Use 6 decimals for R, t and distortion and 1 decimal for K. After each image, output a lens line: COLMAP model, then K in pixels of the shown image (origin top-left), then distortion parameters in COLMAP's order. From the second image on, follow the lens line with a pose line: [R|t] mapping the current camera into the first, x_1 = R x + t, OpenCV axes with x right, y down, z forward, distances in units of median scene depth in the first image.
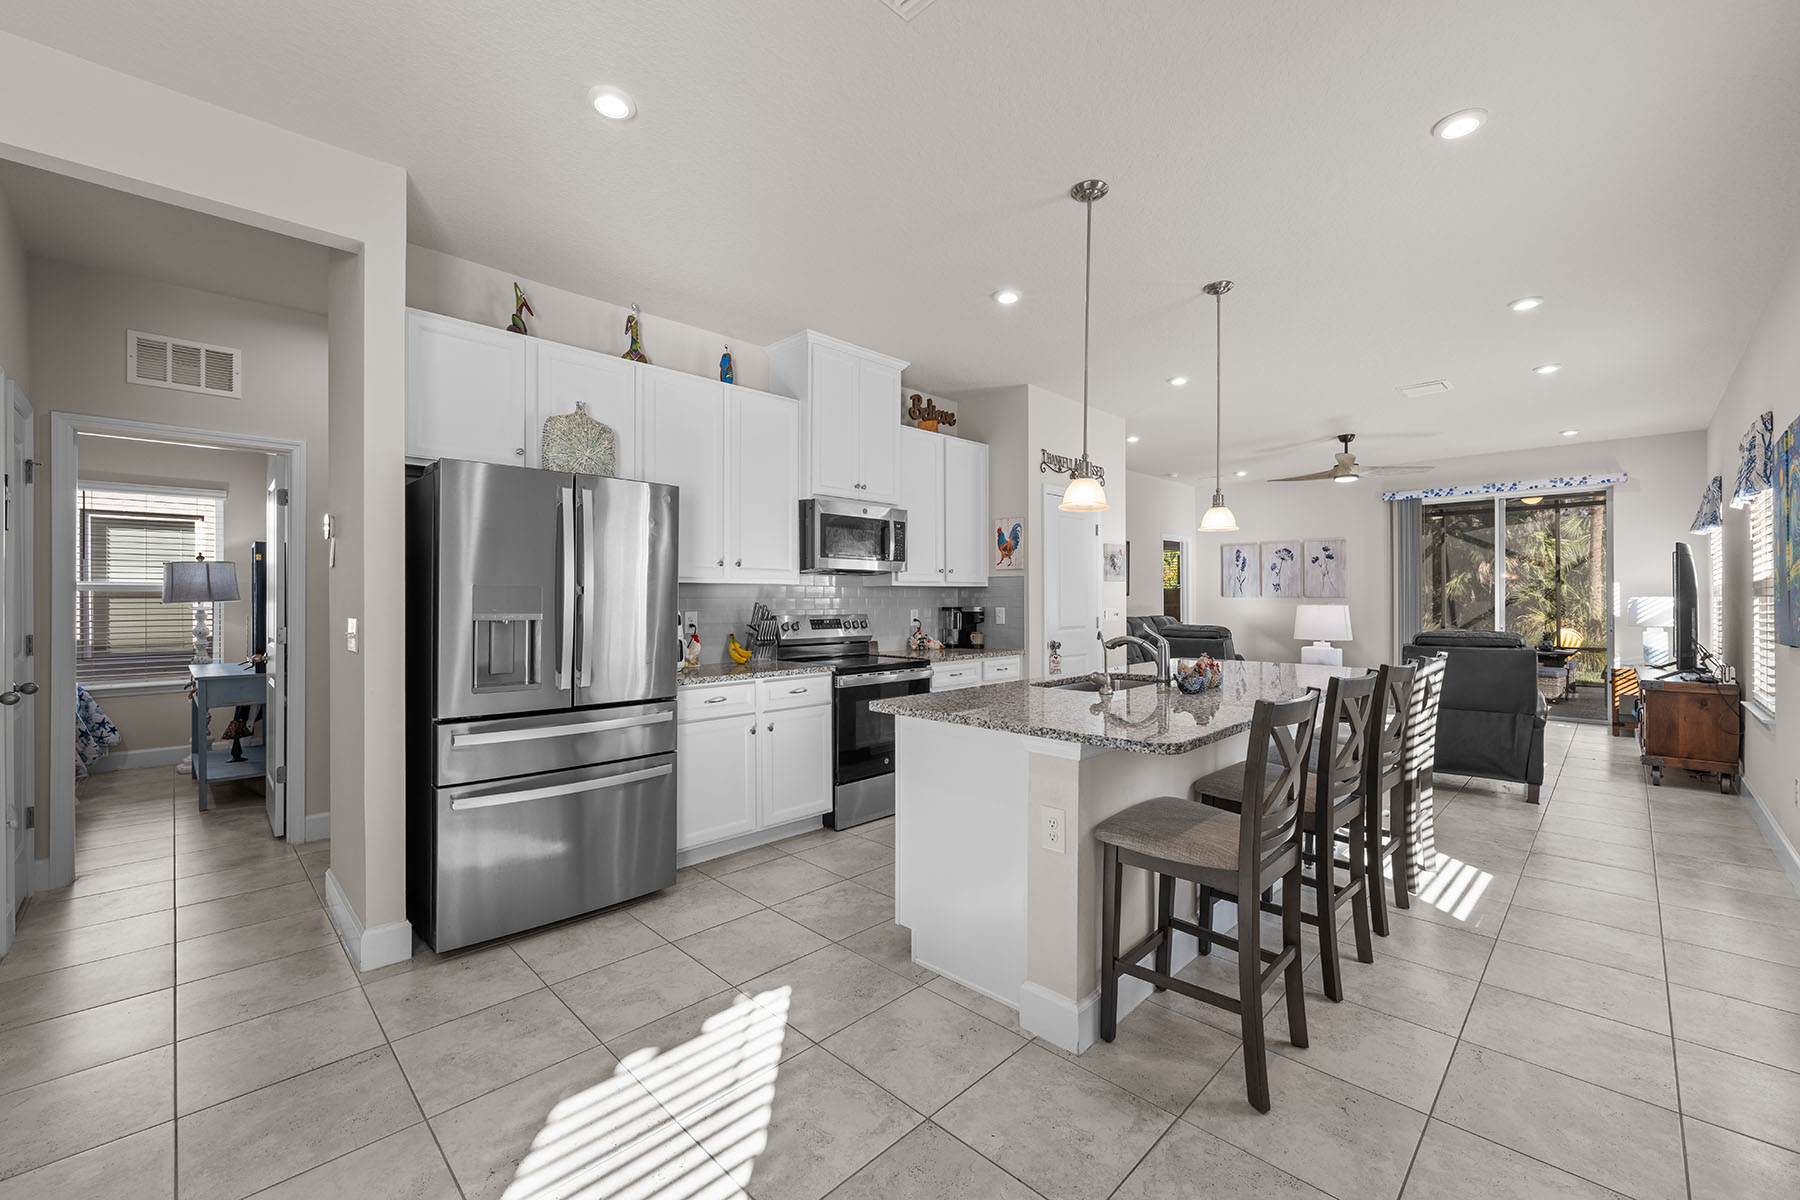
lens RADIAL K [[725.1, 0, 901.8], [0, 725.1, 597.8], [0, 0, 1]] dist [-0.000361, 0.000635]
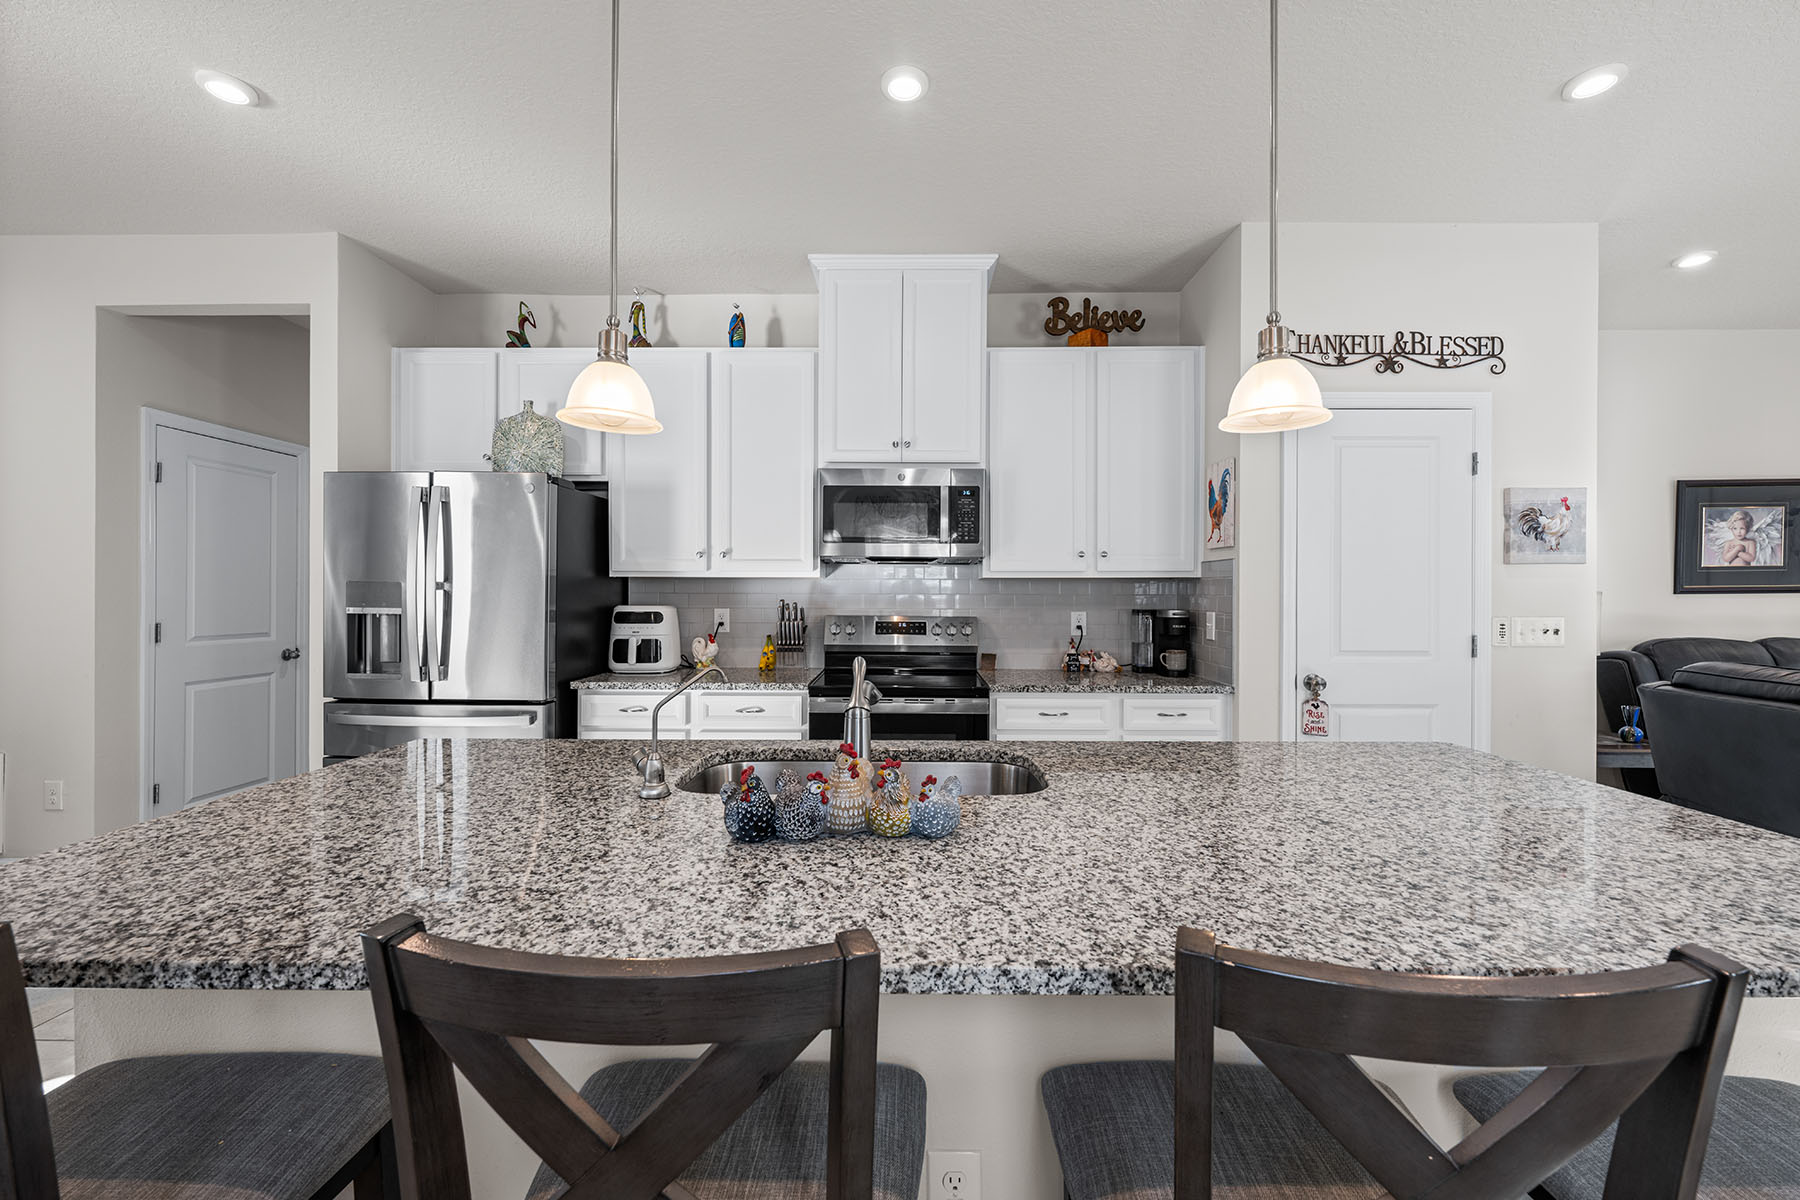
lens RADIAL K [[725.1, 0, 895.7], [0, 725.1, 595.2], [0, 0, 1]] dist [-0.000361, 0.000635]
pose [[0.695559, 0.006913, -0.718436, 0.416526], [-0.004070, 0.999976, 0.005682, -0.003289], [0.718458, -0.001028, 0.695570, 0.425750]]
